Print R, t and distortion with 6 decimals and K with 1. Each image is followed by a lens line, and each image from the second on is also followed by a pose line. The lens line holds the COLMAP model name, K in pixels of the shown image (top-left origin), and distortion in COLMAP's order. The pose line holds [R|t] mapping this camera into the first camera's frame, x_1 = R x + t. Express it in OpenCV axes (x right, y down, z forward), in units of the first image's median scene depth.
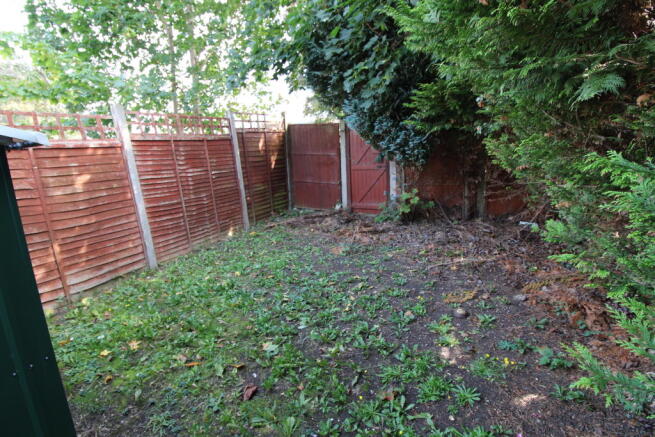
lens RADIAL K [[295.8, 0, 326.5], [0, 295.8, 213.6], [0, 0, 1]] dist [-0.035814, 0.000151]
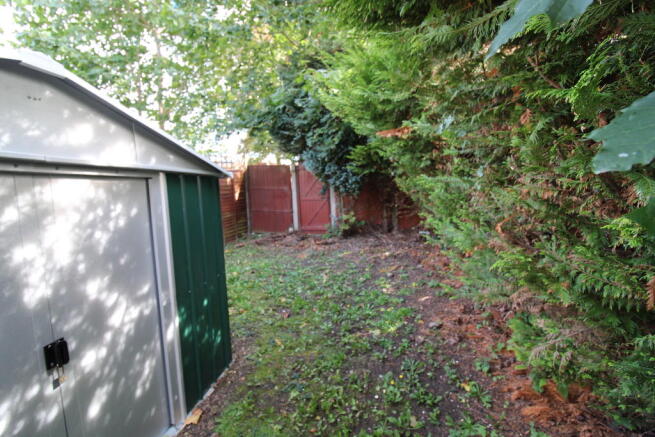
lens RADIAL K [[295.8, 0, 326.5], [0, 295.8, 213.6], [0, 0, 1]] dist [-0.035814, 0.000151]
pose [[0.964988, -0.015646, 0.261826, -0.219215], [0.048418, 0.991691, -0.119187, 0.099996], [-0.257786, 0.127691, 0.957727, -0.385088]]
